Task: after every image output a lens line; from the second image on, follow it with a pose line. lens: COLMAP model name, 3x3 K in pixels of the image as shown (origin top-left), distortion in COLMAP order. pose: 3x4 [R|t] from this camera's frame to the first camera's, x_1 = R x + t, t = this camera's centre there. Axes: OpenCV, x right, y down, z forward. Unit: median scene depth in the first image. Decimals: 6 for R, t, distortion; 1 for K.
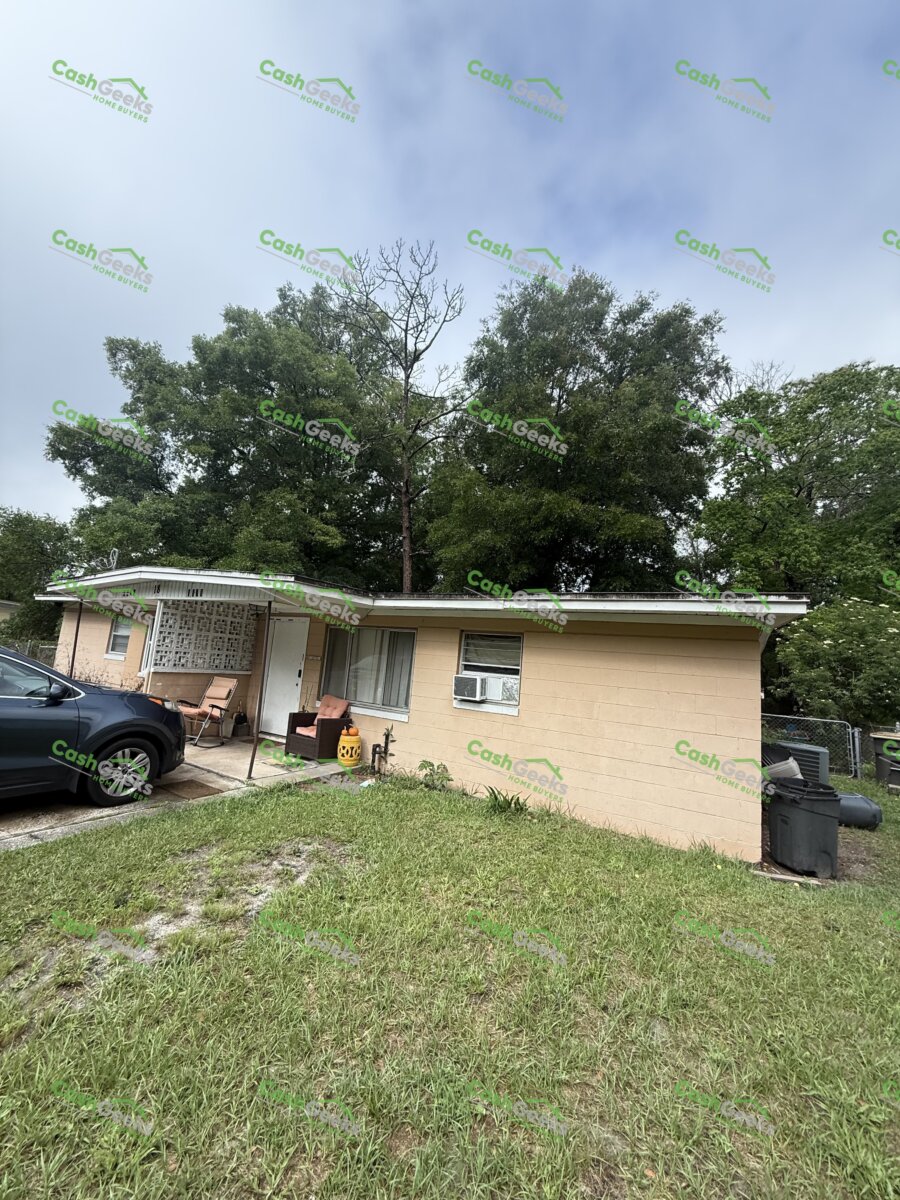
lens RADIAL K [[493.4, 0, 450.0], [0, 493.4, 600.0], [0, 0, 1]] dist [-0.000388, -0.000021]
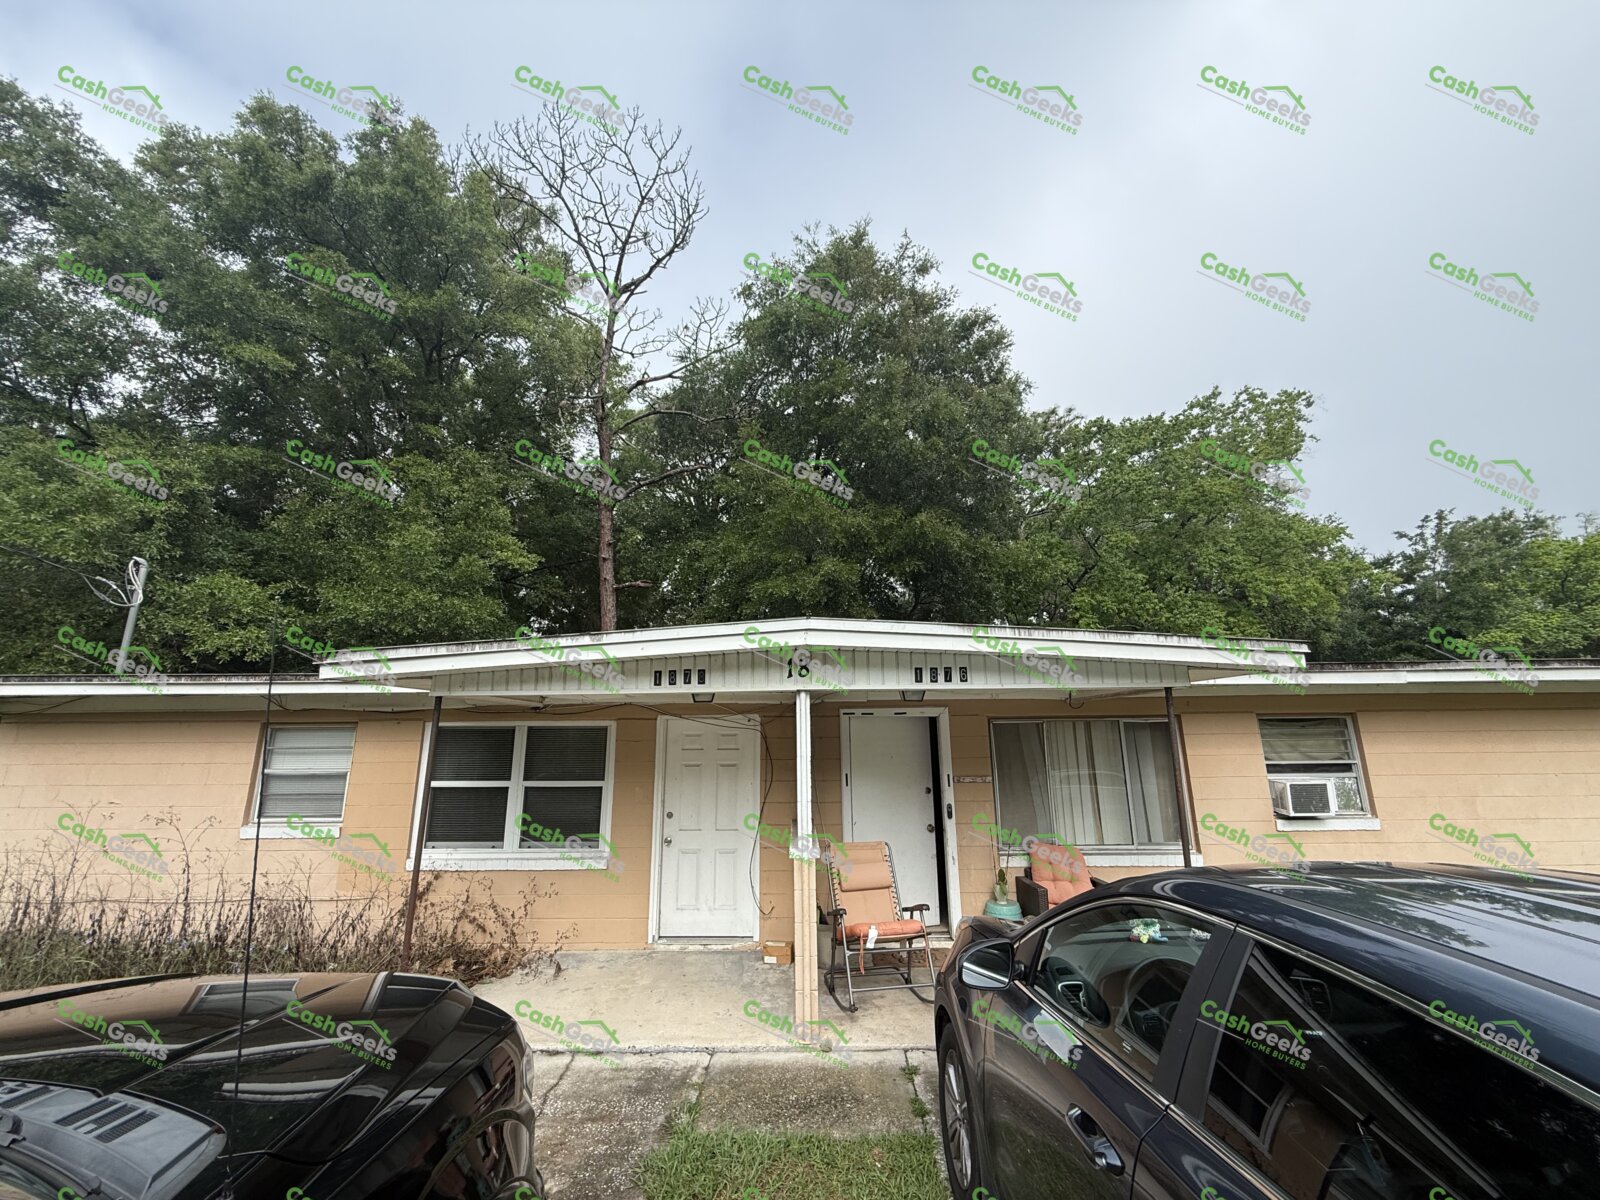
lens RADIAL K [[657.8, 0, 800.0], [0, 657.8, 600.0], [0, 0, 1]] dist [-0.000388, -0.000021]
pose [[0.862091, 0.017383, 0.506455, -0.722721], [0.018542, 0.997660, -0.065806, -0.035224], [-0.506414, 0.066122, 0.859752, 0.383238]]
